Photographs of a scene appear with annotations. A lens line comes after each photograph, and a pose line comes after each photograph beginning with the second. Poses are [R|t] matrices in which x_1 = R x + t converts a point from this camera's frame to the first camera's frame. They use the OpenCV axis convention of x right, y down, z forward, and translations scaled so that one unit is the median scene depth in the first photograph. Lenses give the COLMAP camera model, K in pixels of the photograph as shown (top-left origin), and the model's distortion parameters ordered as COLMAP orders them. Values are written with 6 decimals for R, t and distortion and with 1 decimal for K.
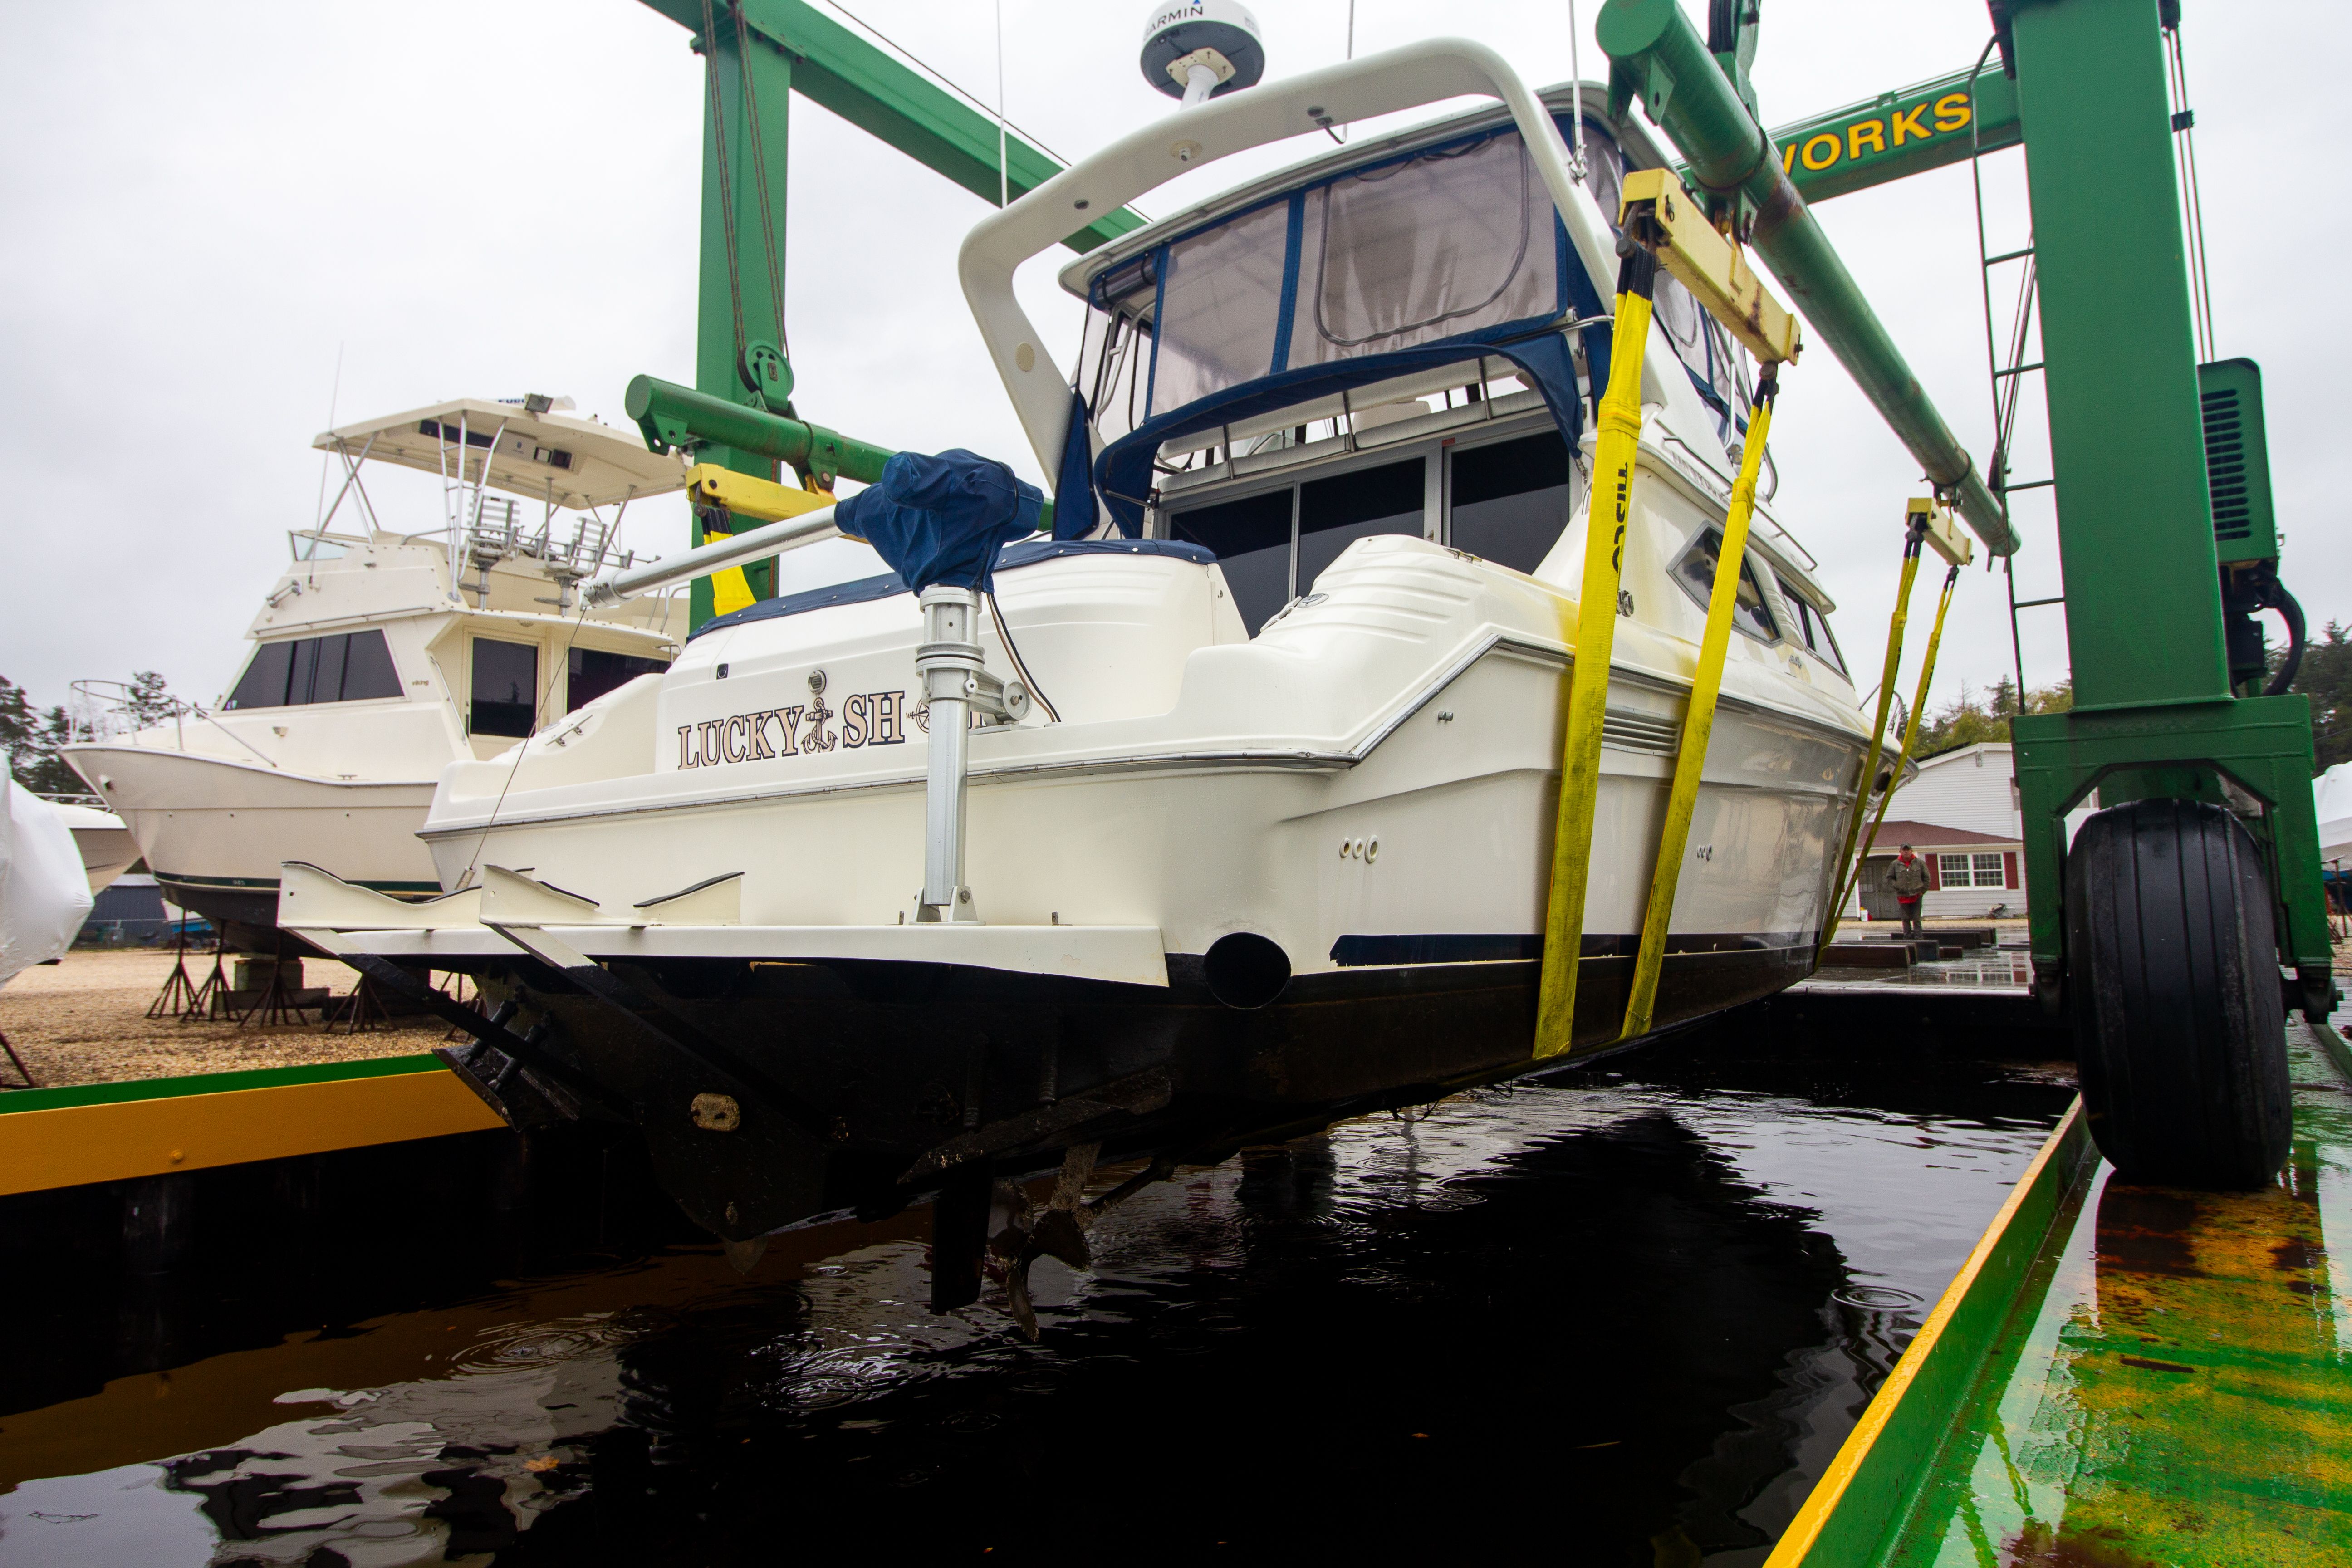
lens RADIAL K [[1370.4, 0, 1151.4], [0, 1370.4, 770.6], [0, 0, 1]] dist [-0.005238, -0.002975]
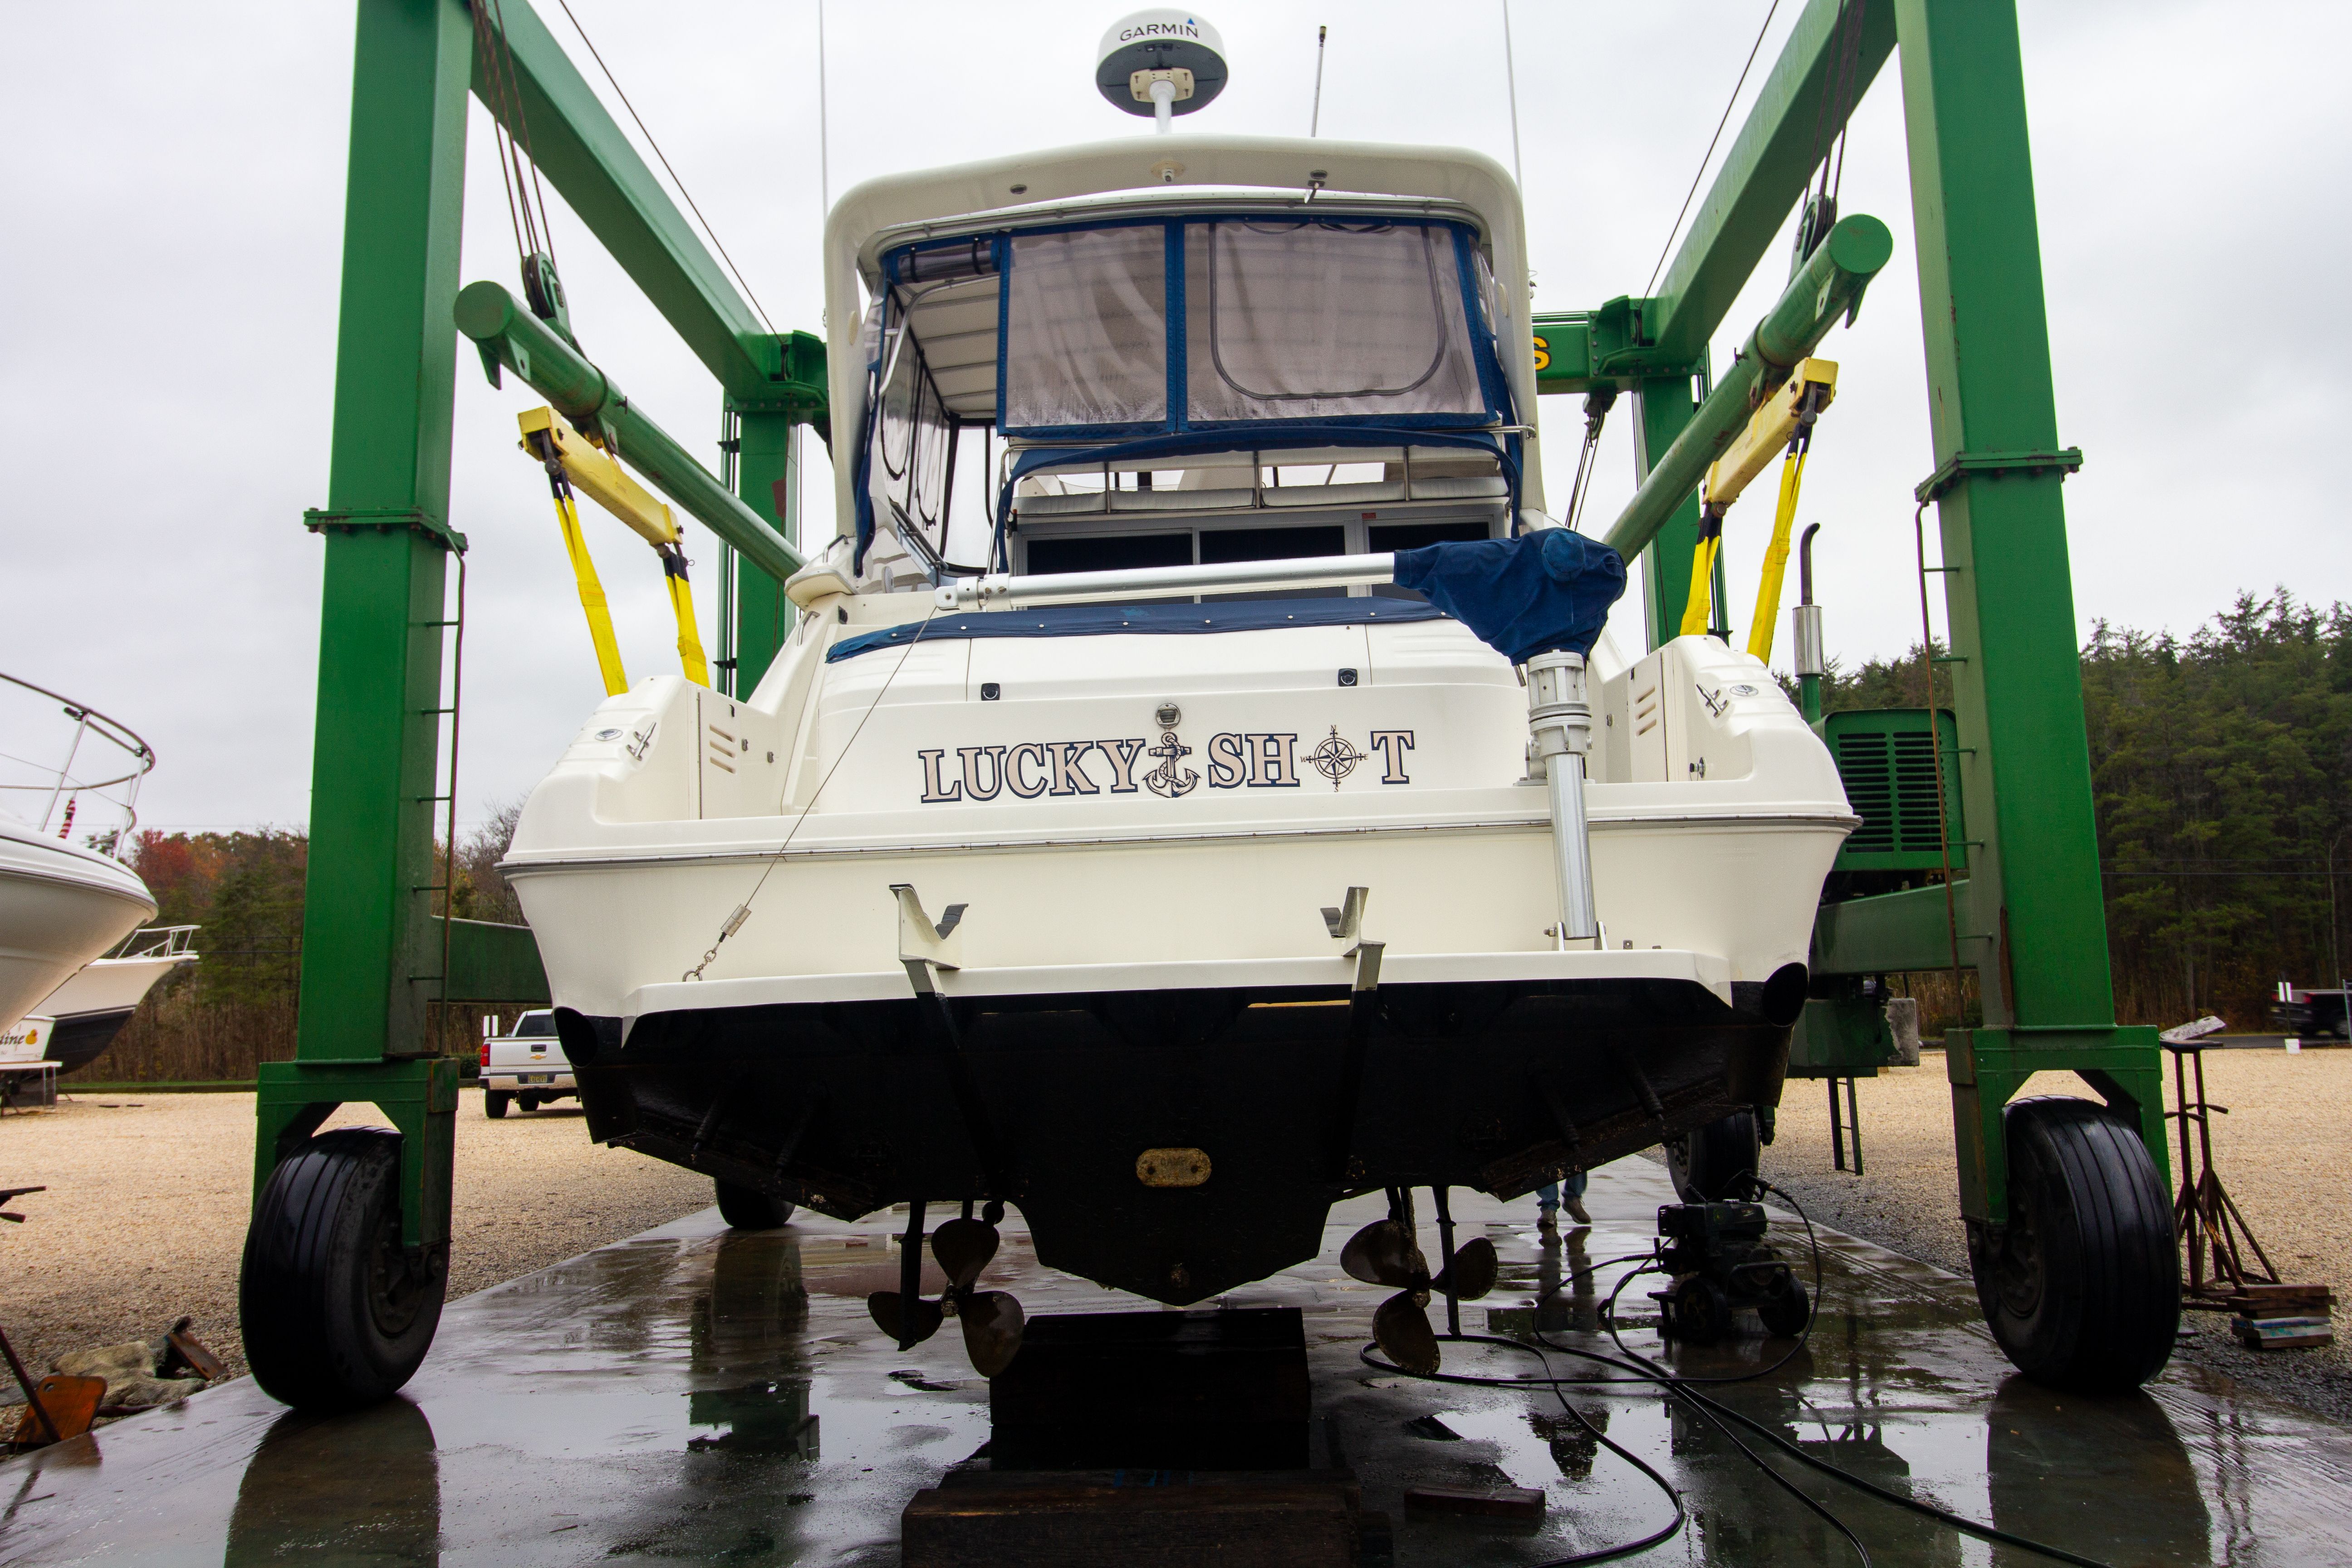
lens RADIAL K [[1774.3, 0, 1176.0], [0, 1774.3, 784.0], [0, 0, 1]] dist [-0.001498, -0.000008]
pose [[0.825349, 0.056216, 0.561818, -0.560324], [-0.036539, 0.998263, -0.046208, 0.023331], [-0.563440, 0.017609, 0.825970, -0.007240]]
